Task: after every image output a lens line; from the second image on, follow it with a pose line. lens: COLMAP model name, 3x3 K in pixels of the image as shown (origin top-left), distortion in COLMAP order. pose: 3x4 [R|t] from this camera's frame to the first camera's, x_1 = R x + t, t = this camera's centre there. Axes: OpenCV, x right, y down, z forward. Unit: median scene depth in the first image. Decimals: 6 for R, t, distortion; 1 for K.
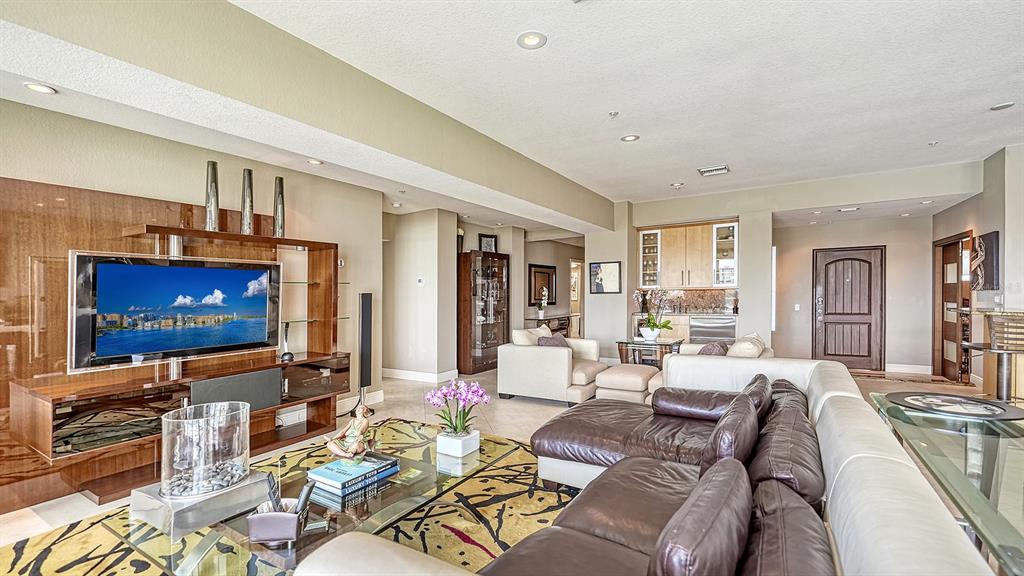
lens RADIAL K [[444.3, 0, 509.2], [0, 444.3, 299.3], [0, 0, 1]] dist [0.000303, 0.000156]
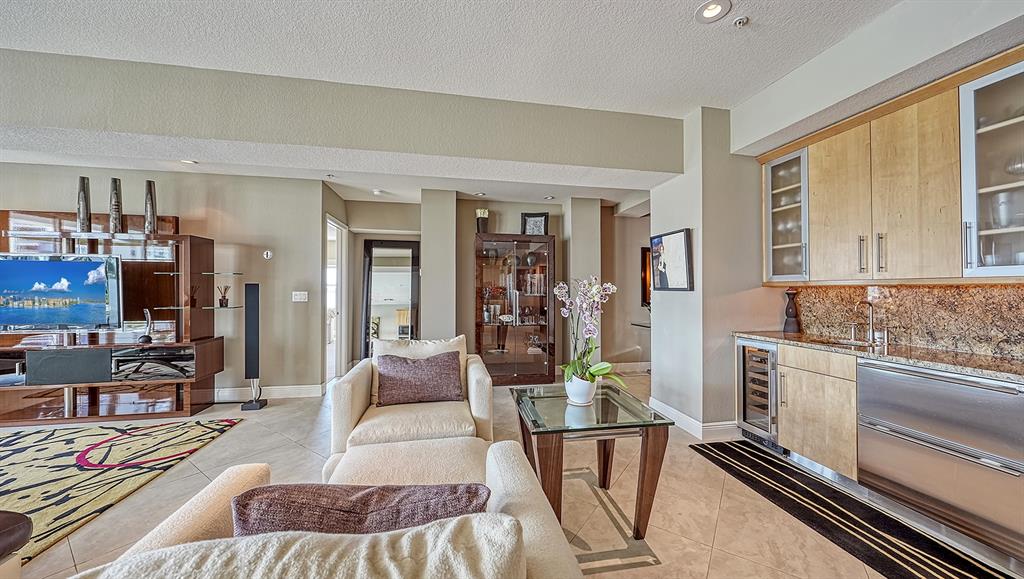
lens RADIAL K [[343.6, 0, 507.1], [0, 343.6, 284.2], [0, 0, 1]] dist [-0.000059, -0.005491]
pose [[0.686367, 0.012332, -0.727150, 0.759730], [-0.024544, 0.999679, -0.006215, -0.025837], [0.726841, 0.022113, 0.686450, 1.103015]]
